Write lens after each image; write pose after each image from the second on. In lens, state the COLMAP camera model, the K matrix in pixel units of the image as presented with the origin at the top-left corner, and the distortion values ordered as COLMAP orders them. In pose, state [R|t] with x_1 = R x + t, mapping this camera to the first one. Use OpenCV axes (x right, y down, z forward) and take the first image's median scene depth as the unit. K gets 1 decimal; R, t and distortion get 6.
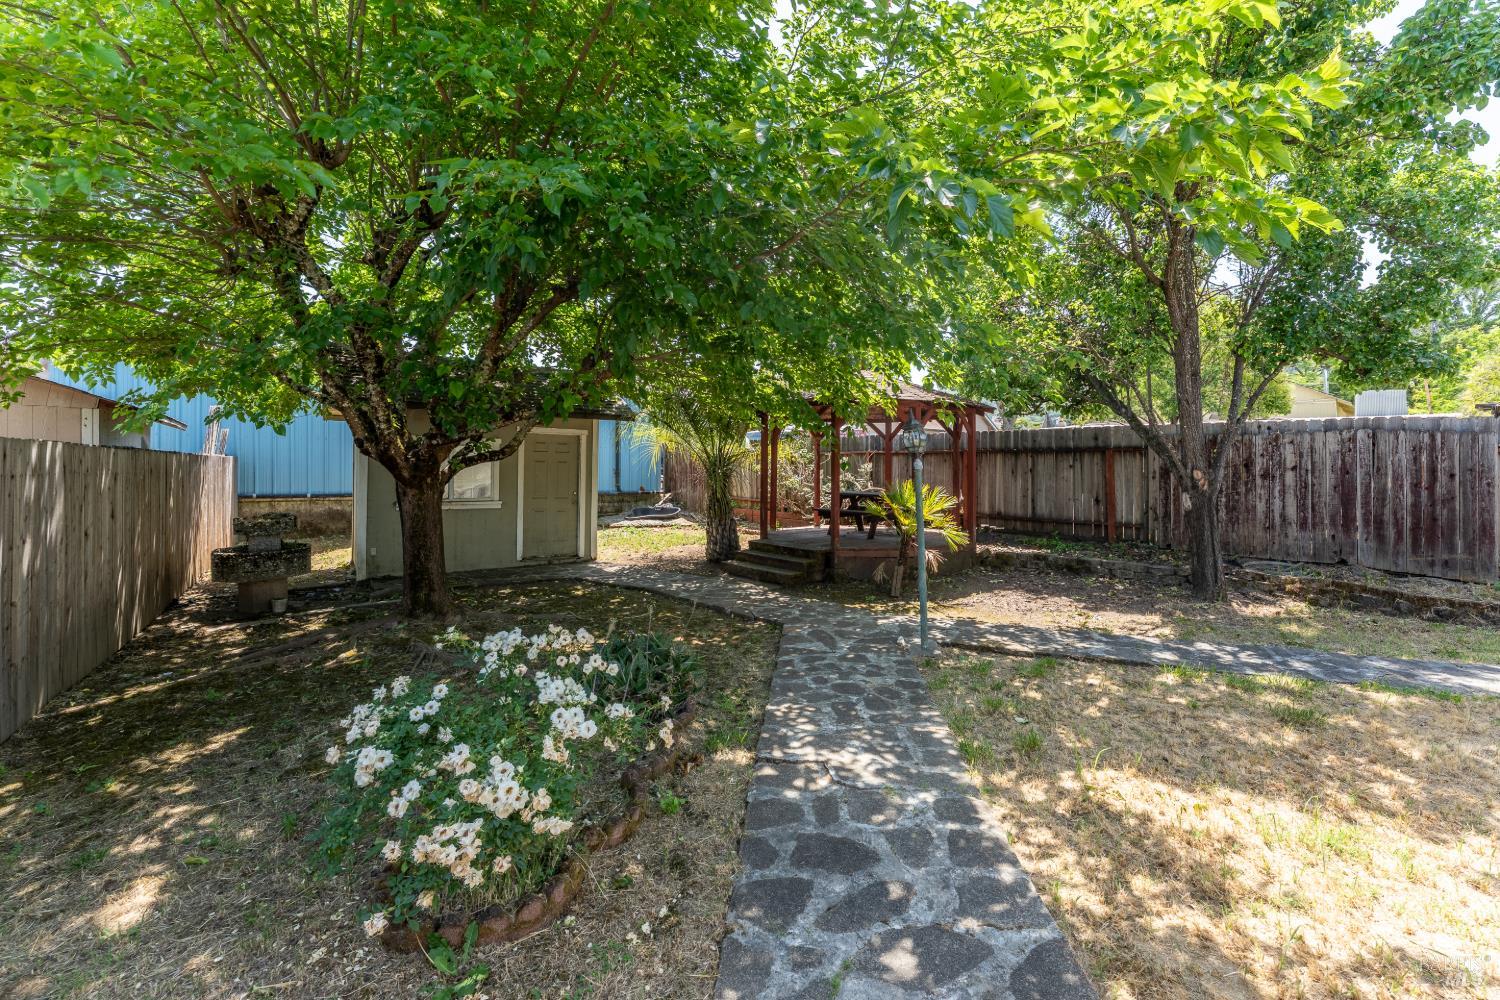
lens RADIAL K [[601.3, 0, 750.0], [0, 601.3, 500.0], [0, 0, 1]] dist [0.001216, 0.000187]
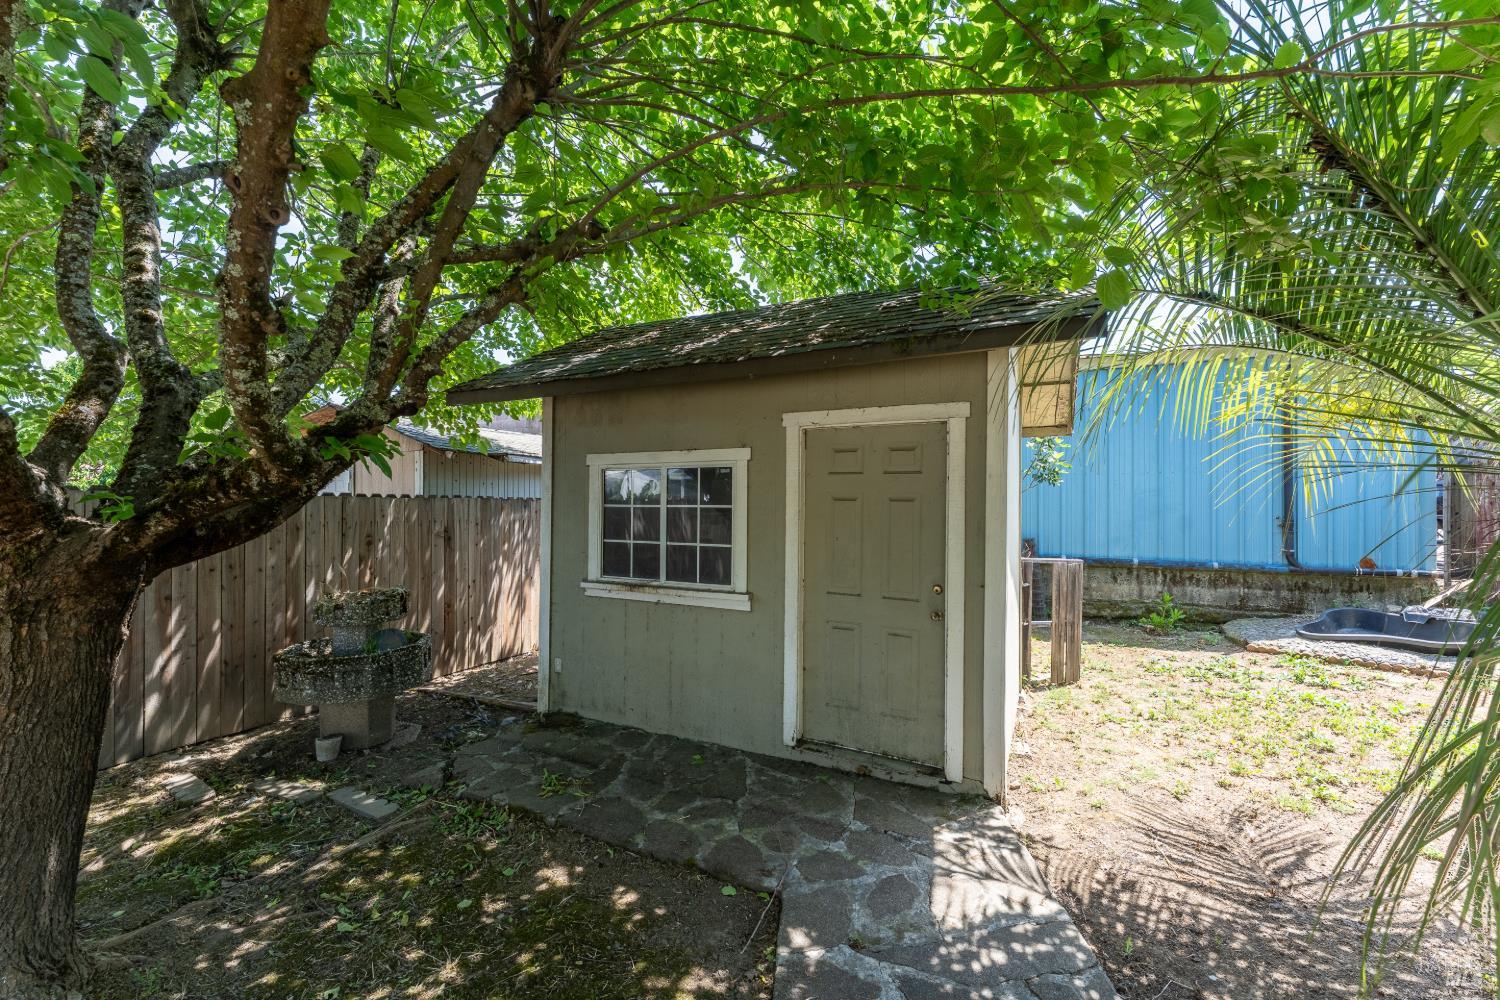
lens RADIAL K [[601.3, 0, 750.0], [0, 601.3, 500.0], [0, 0, 1]] dist [0.001216, 0.000187]
pose [[0.489725, -0.019363, -0.871662, -0.026443], [-0.045970, 0.997789, -0.047992, -0.026870], [0.870664, 0.063573, 0.487752, 0.489370]]
